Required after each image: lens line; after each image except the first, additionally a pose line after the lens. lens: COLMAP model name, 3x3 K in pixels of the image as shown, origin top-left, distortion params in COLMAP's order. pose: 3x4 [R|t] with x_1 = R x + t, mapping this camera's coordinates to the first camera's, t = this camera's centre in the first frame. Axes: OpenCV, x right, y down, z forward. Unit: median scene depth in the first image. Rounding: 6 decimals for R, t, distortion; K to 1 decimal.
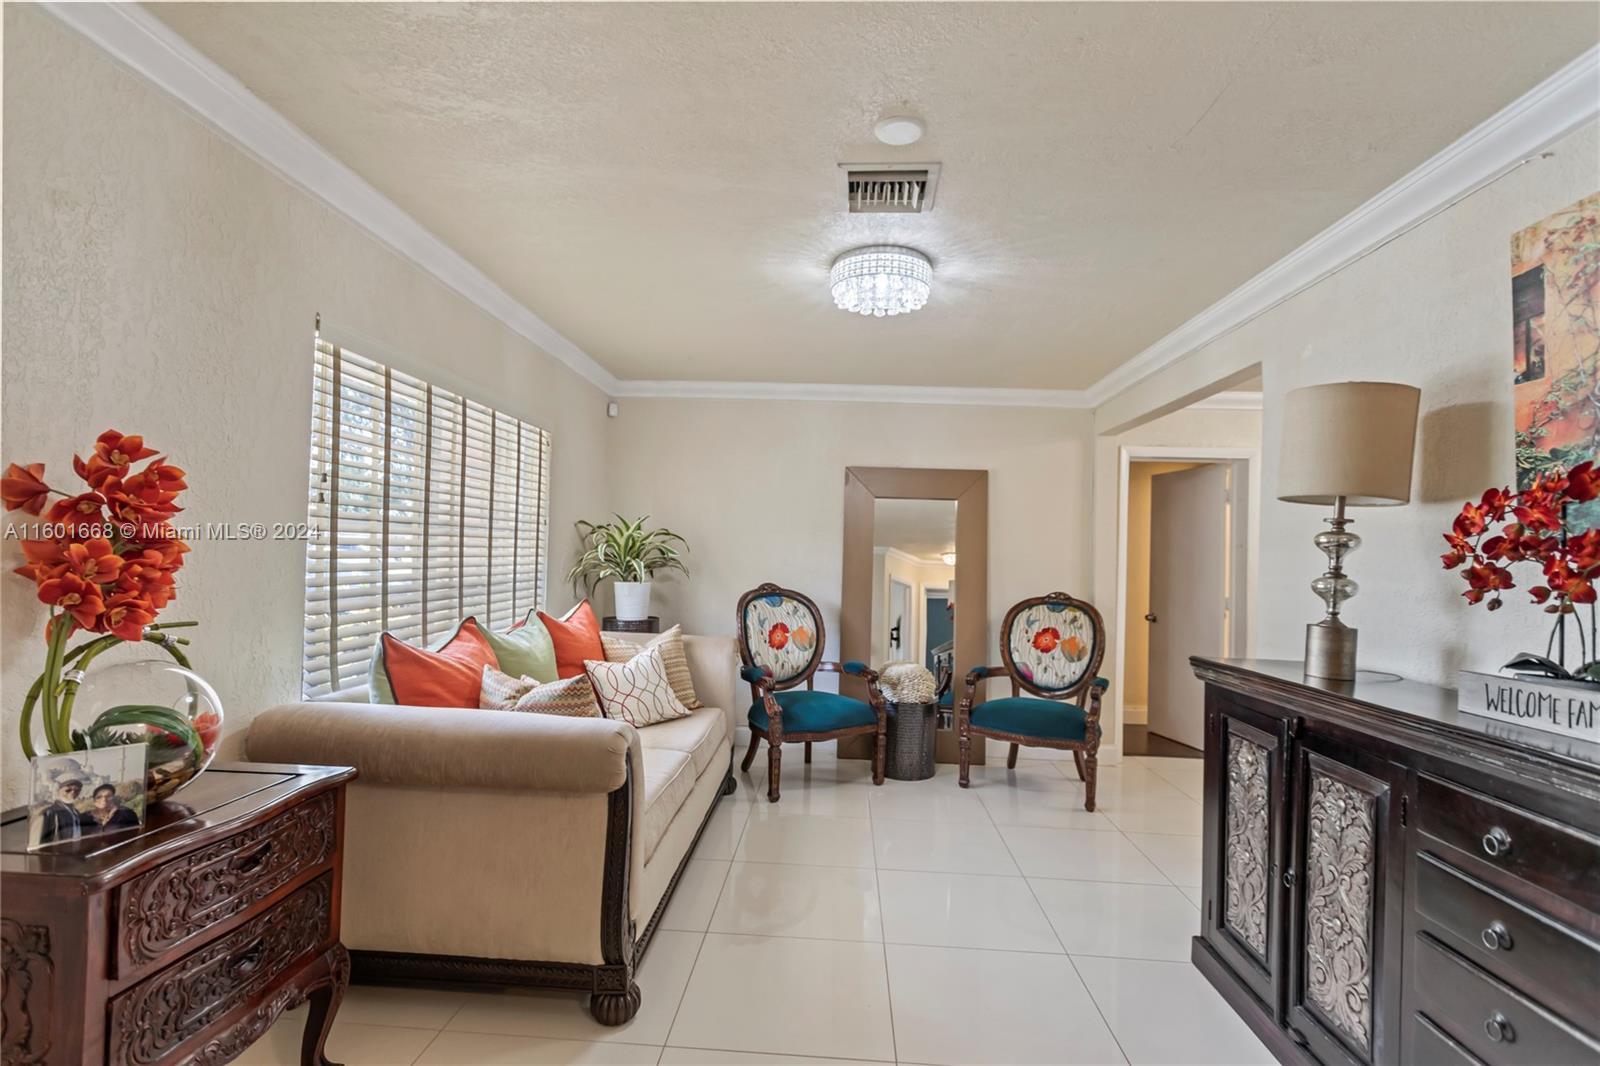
lens RADIAL K [[753.2, 0, 790.8], [0, 753.2, 540.0], [0, 0, 1]] dist [0.000853, 0.000734]
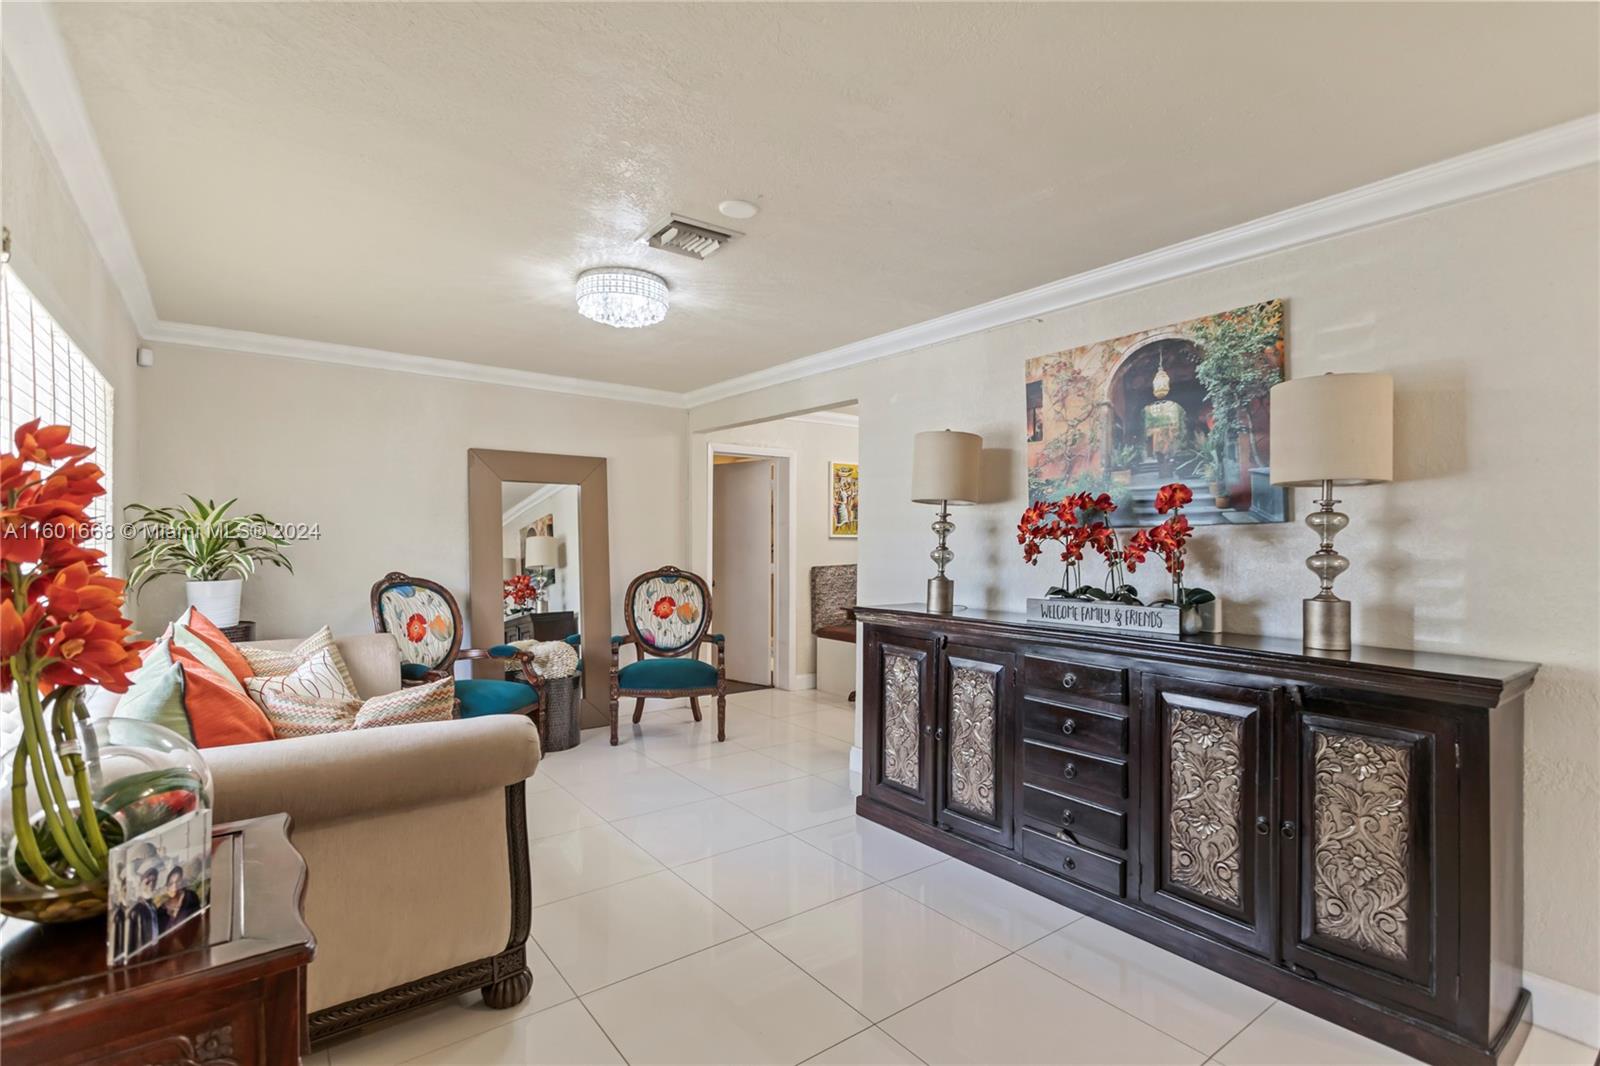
lens RADIAL K [[748.6, 0, 800.0], [0, 748.6, 533.0], [0, 0, 1]] dist [-0.001983, 0.000194]
pose [[0.758358, -0.022120, 0.651463, -0.509772], [0.004101, 0.999566, 0.029165, -0.031060], [-0.651825, -0.019446, 0.758120, -0.022185]]
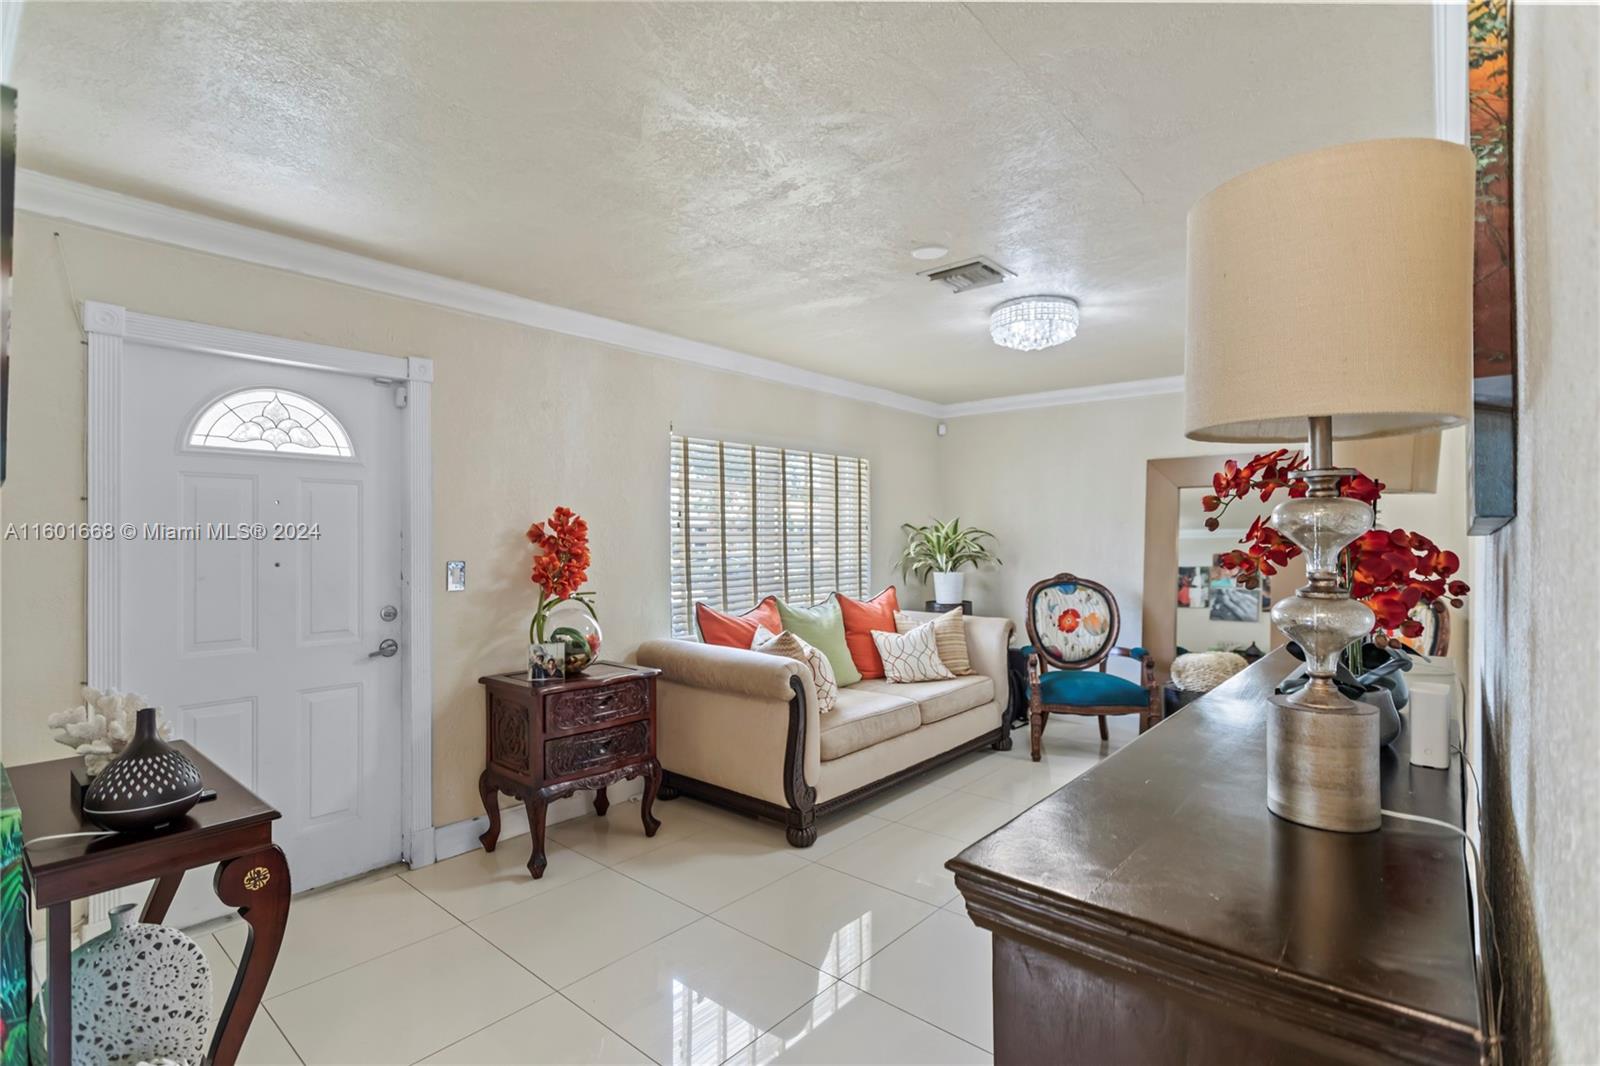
lens RADIAL K [[753.2, 0, 790.8], [0, 753.2, 540.0], [0, 0, 1]] dist [0.000853, 0.000734]
pose [[0.795152, -0.028411, -0.605744, 0.657651], [0.036397, 0.999337, 0.000906, -0.013838], [0.605317, -0.022768, 0.795659, -0.244214]]
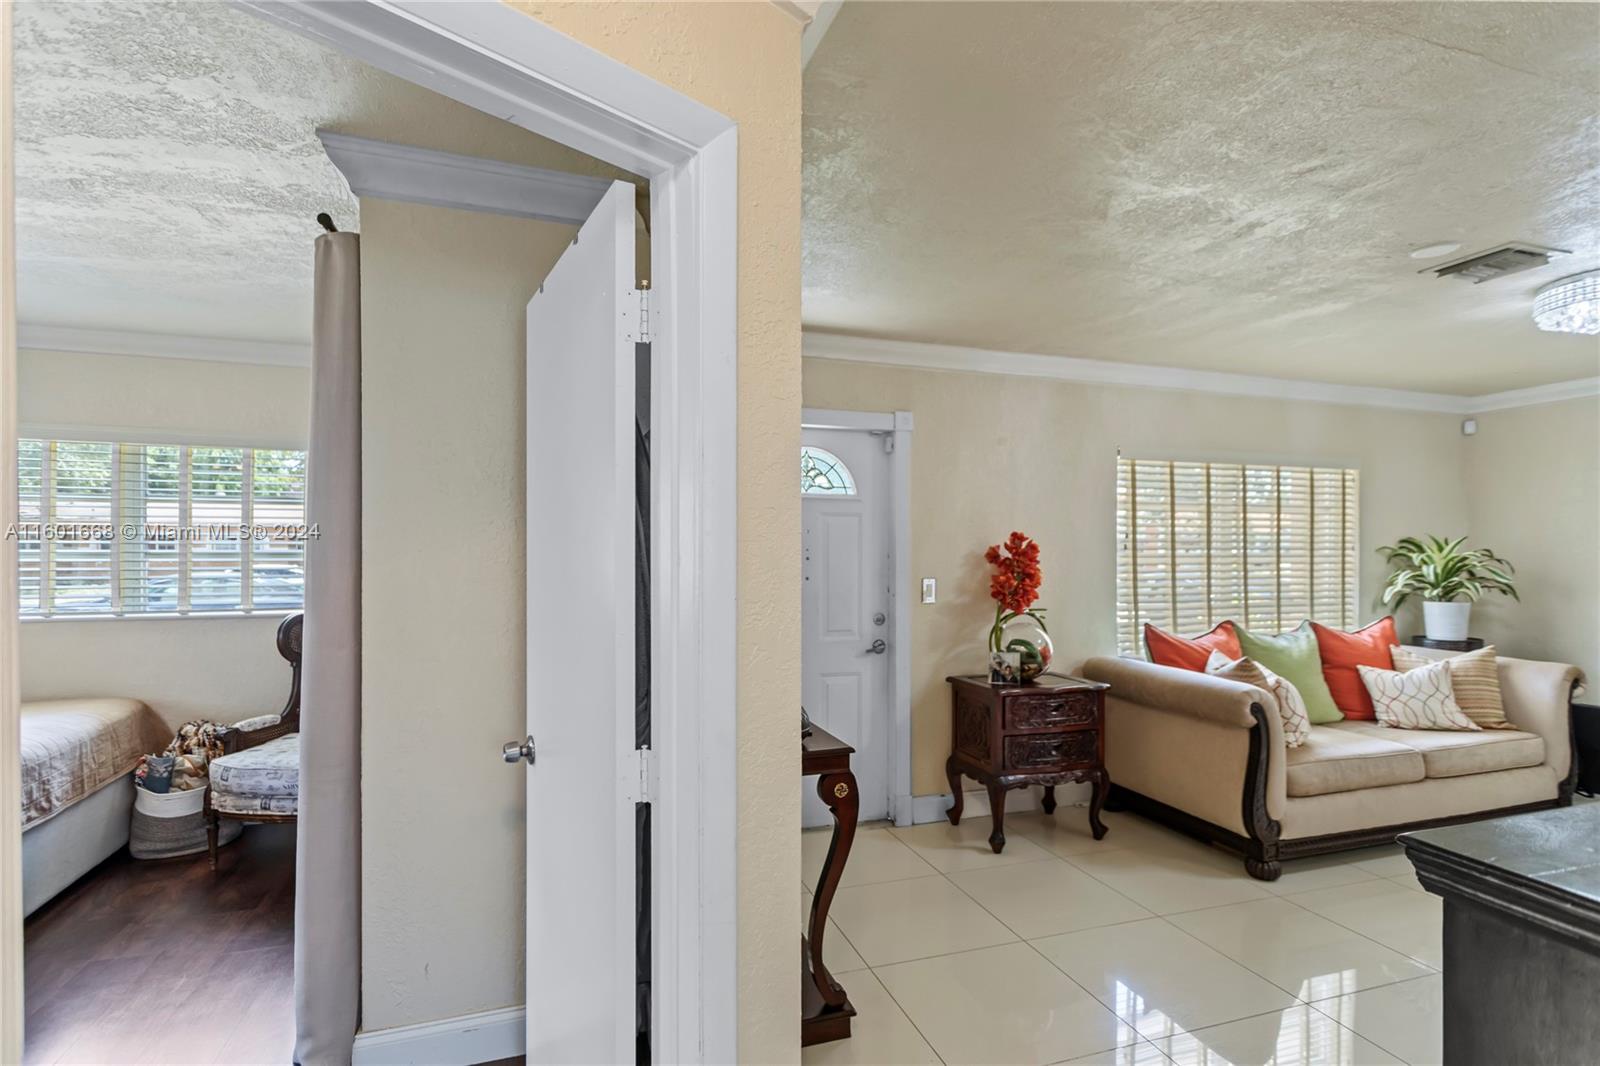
lens RADIAL K [[768.8, 0, 801.3], [0, 768.8, 556.0], [0, 0, 1]] dist [0.003054, 0.001451]
pose [[0.381037, -0.021600, -0.924308, 0.791993], [0.025172, 0.999599, -0.012982, -0.030386], [0.924217, -0.018320, 0.381427, -0.424554]]
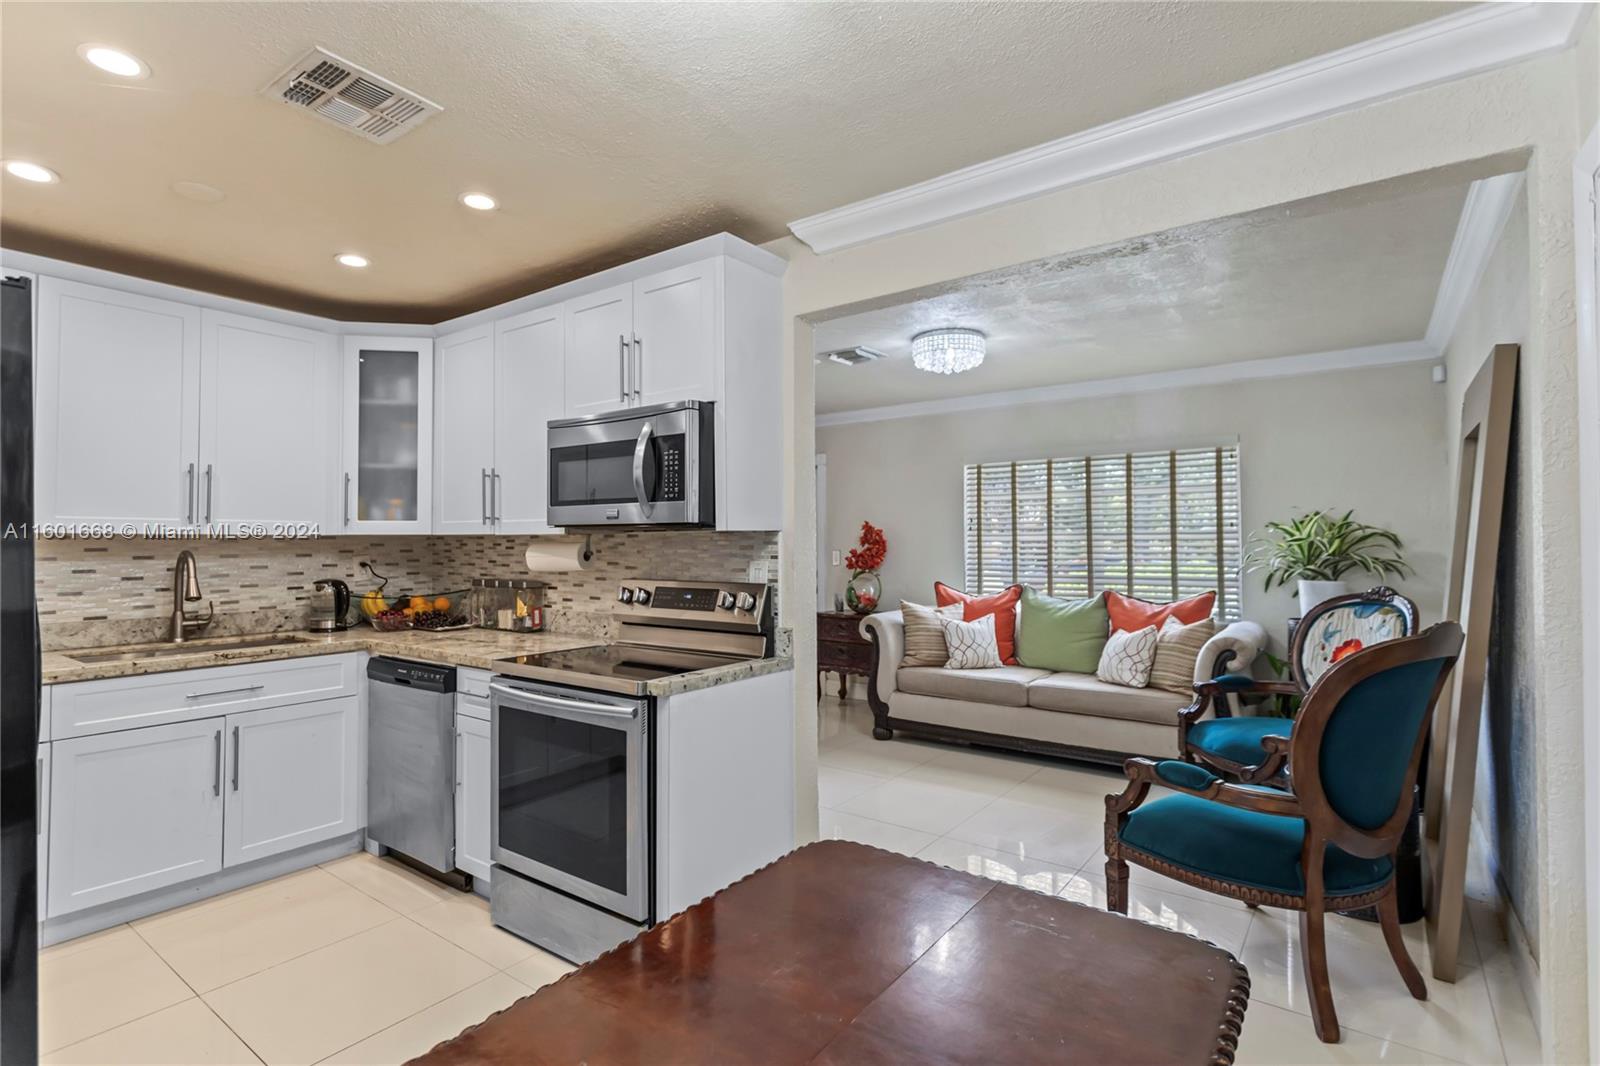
lens RADIAL K [[791.6, 0, 819.5], [0, 791.6, 535.7], [0, 0, 1]] dist [0.092161, 0.000172]
pose [[-0.517051, -0.031698, -0.855368, 1.878384], [0.008939, 0.999060, -0.042426, 0.074002], [0.855908, -0.029582, -0.516281, 1.943737]]
